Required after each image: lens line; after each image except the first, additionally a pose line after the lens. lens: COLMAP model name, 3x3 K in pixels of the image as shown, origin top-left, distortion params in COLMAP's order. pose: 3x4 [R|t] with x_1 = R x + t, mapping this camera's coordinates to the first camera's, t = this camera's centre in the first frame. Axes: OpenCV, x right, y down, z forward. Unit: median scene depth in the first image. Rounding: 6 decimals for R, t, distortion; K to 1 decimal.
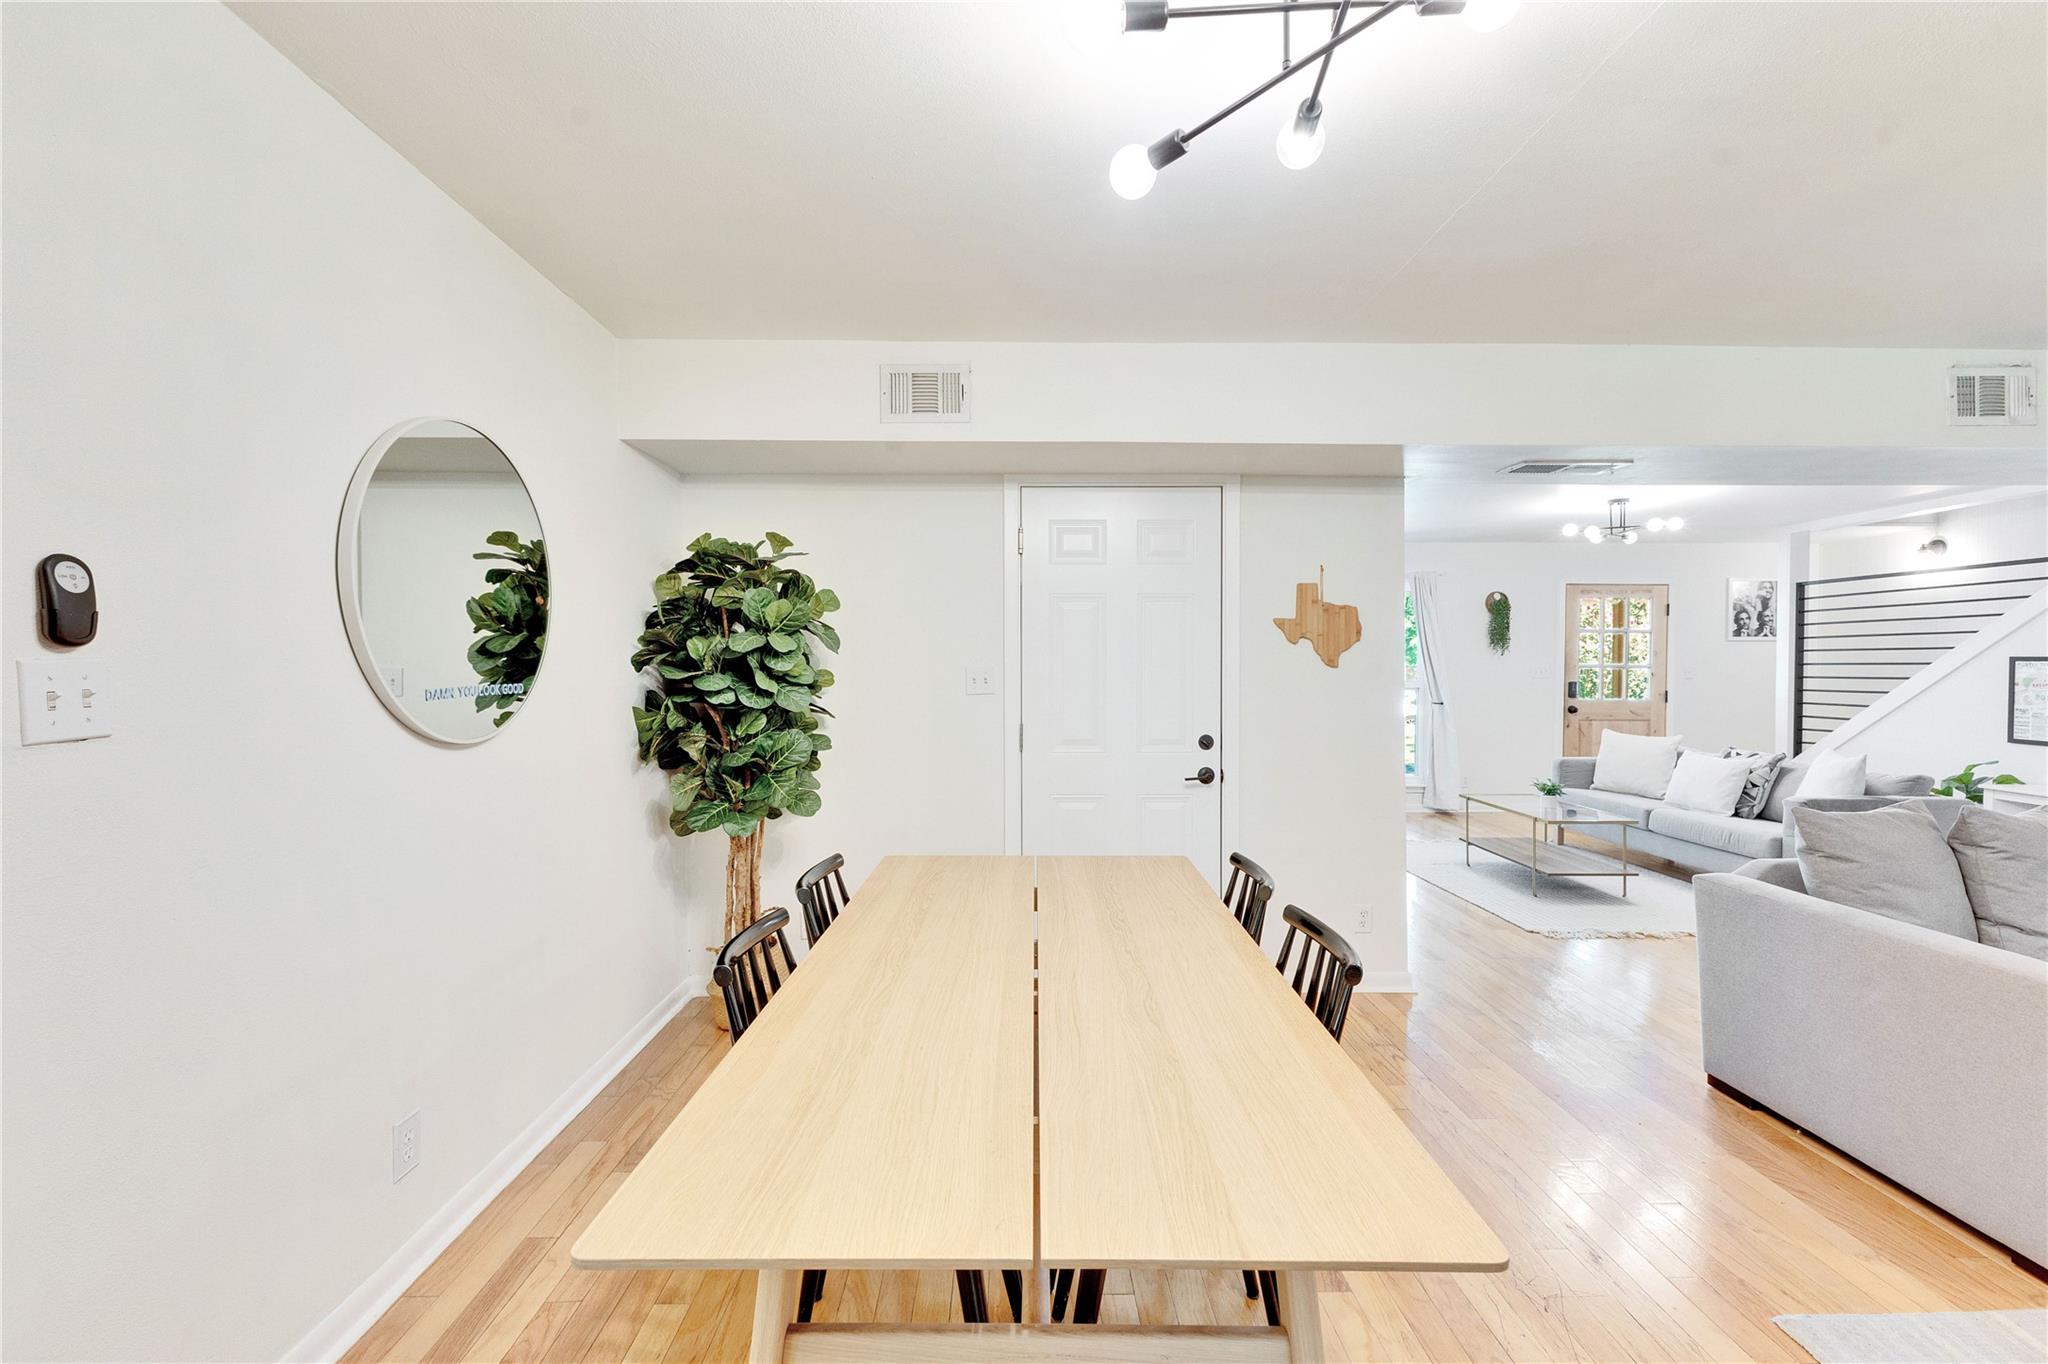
lens RADIAL K [[878.4, 0, 1015.6], [0, 878.4, 682.6], [0, 0, 1]] dist [0.000641, -0.000951]
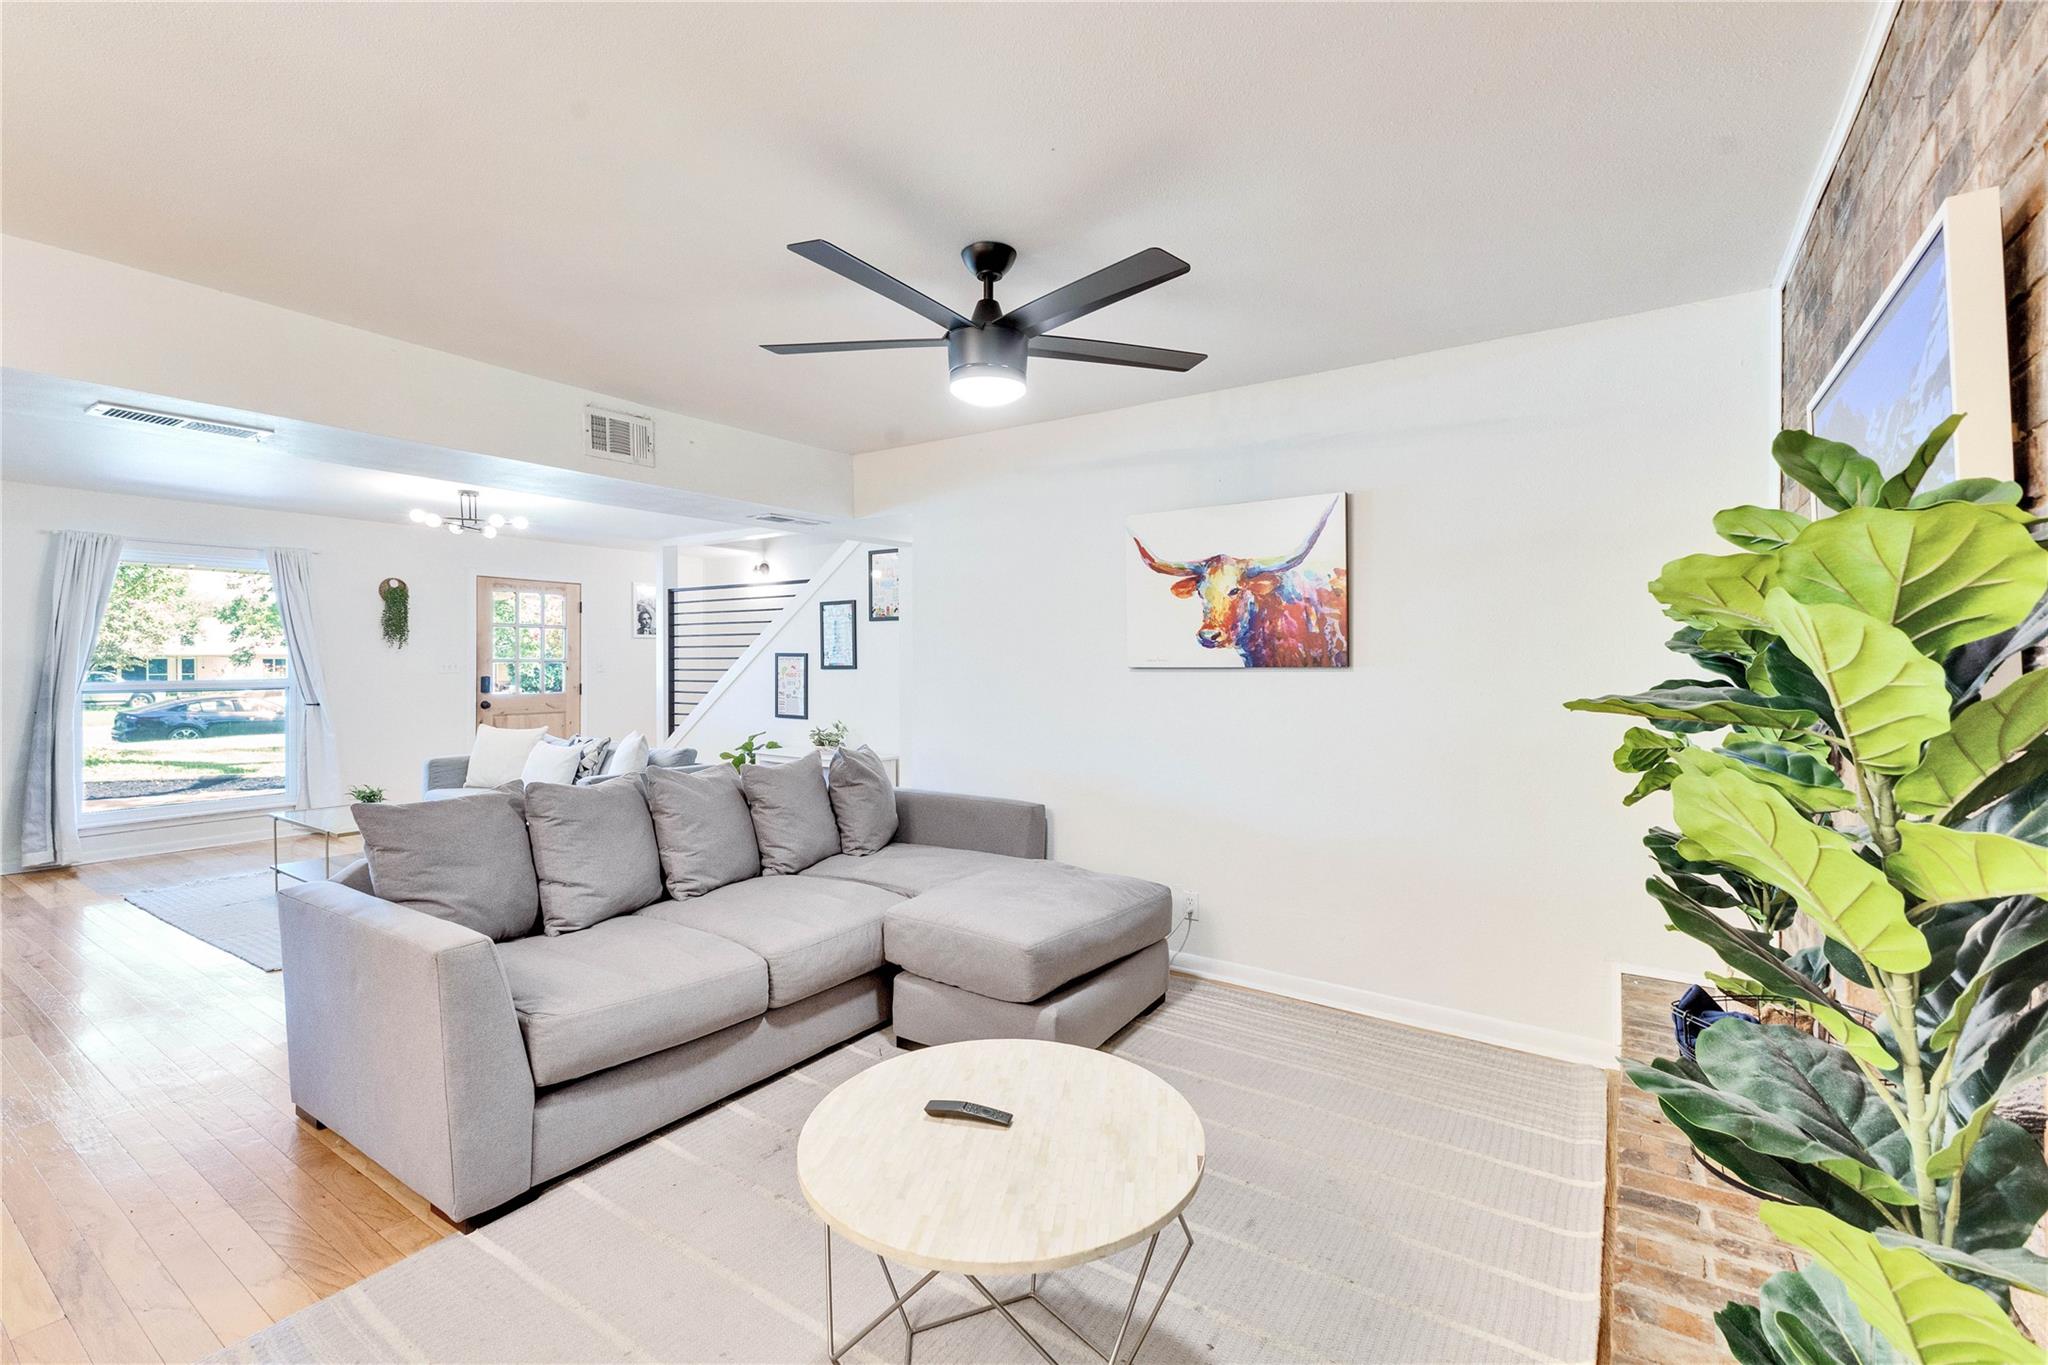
lens RADIAL K [[892.0, 0, 1030.2], [0, 892.0, 661.9], [0, 0, 1]] dist [0.003209, 0.000042]
pose [[0.564065, -0.002602, 0.825726, 0.225671], [0.017066, 0.999818, -0.008508, 0.002214], [-0.825554, 0.018891, 0.564007, -0.086336]]
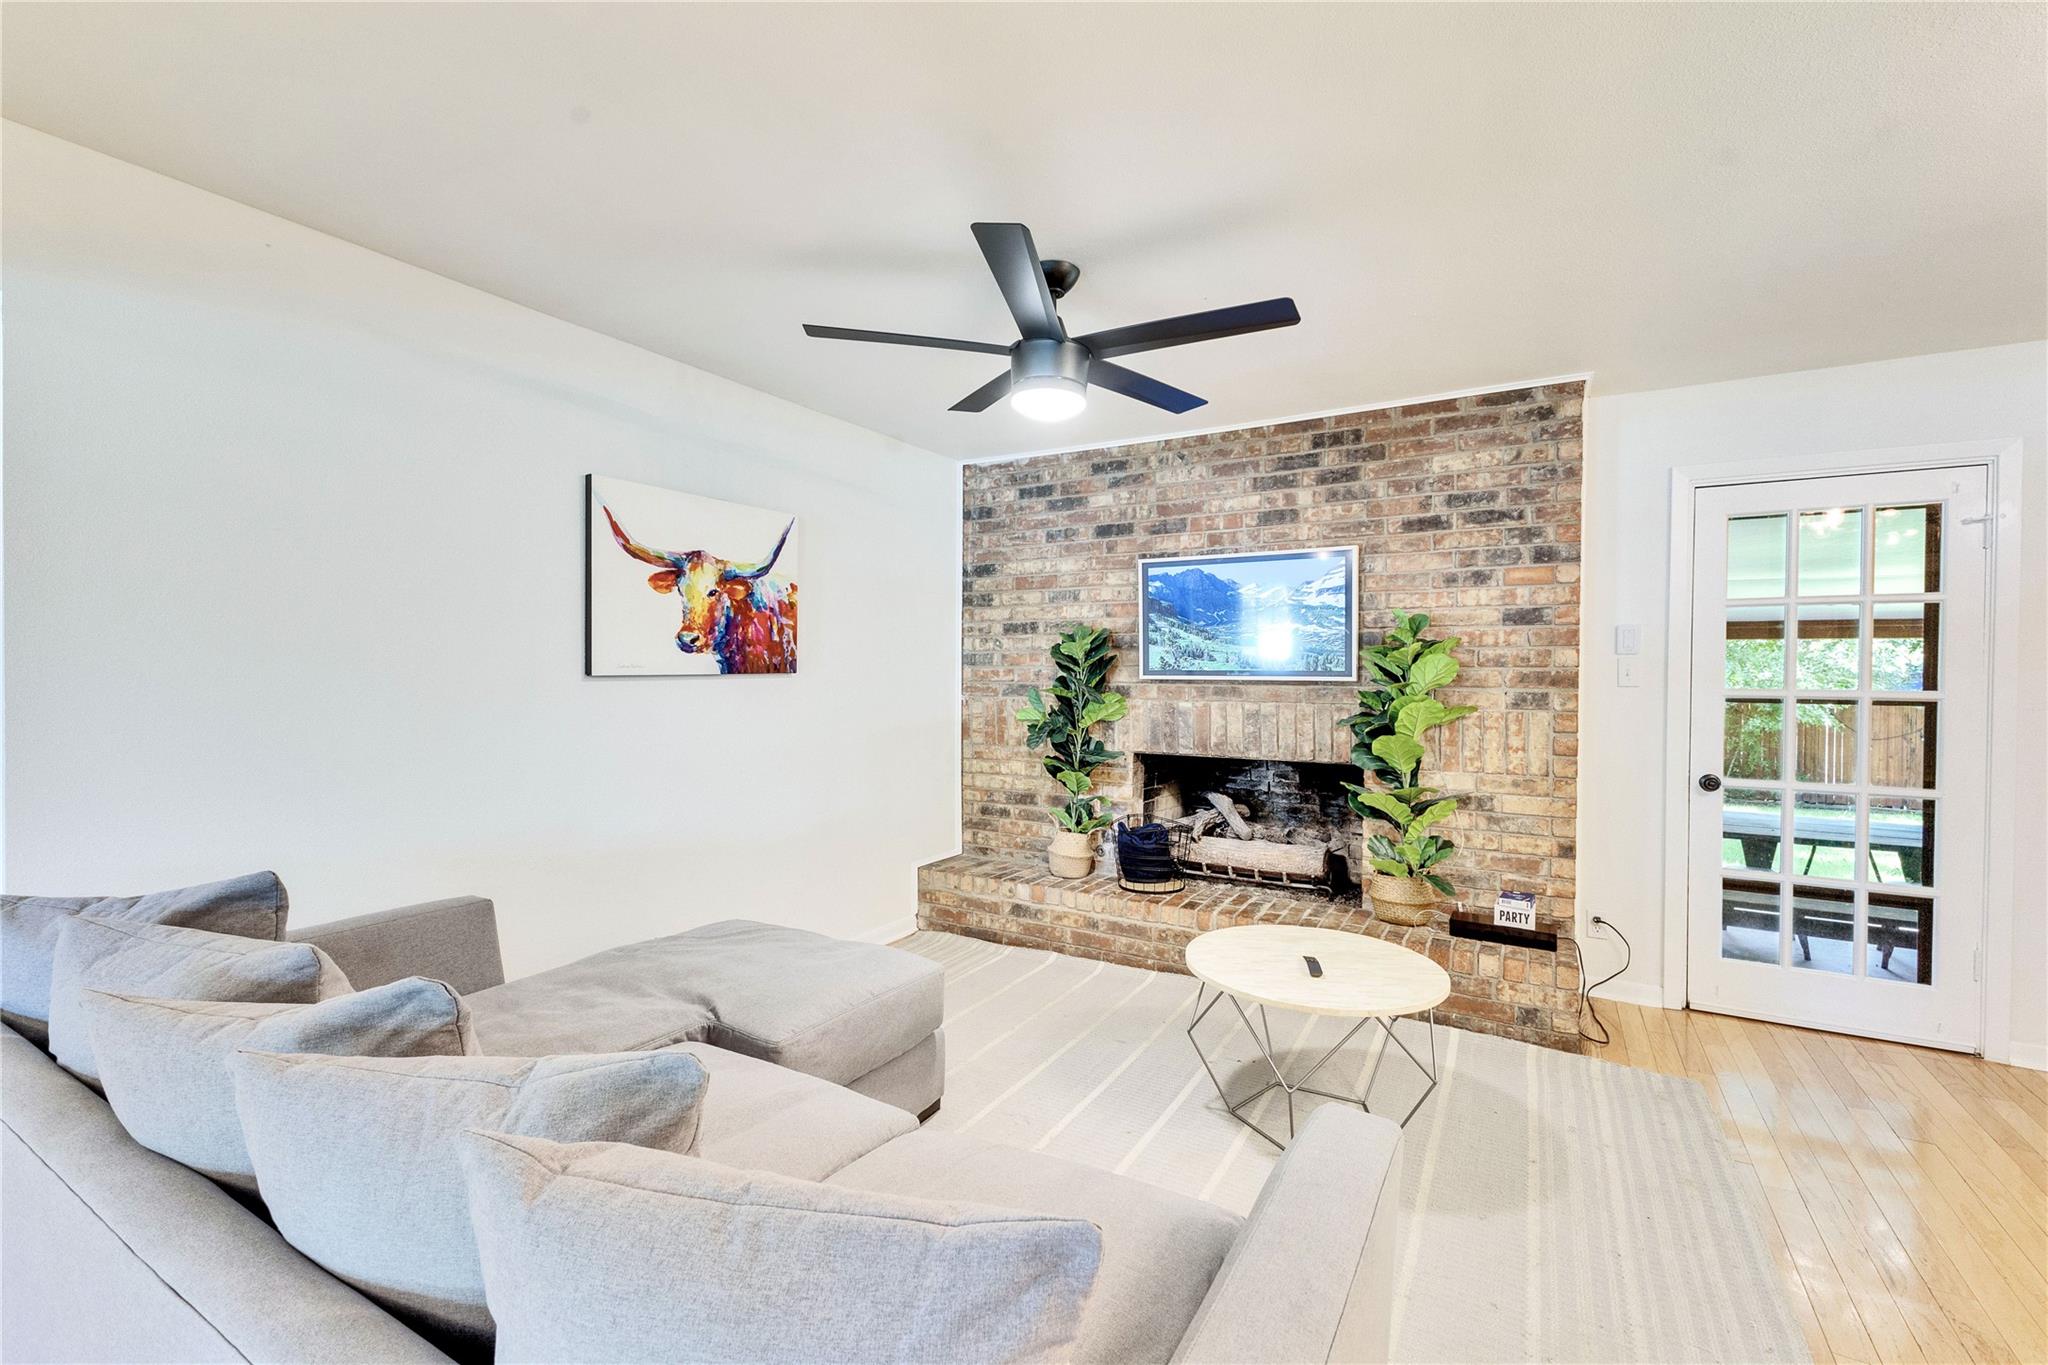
lens RADIAL K [[881.7, 0, 1026.1], [0, 881.7, 682.0], [0, 0, 1]] dist [0.002207, -0.000229]
pose [[-0.858580, -0.013697, 0.512496, 0.356991], [0.003504, 0.999463, 0.032581, -0.010369], [-0.512667, 0.029769, -0.858071, 0.566929]]
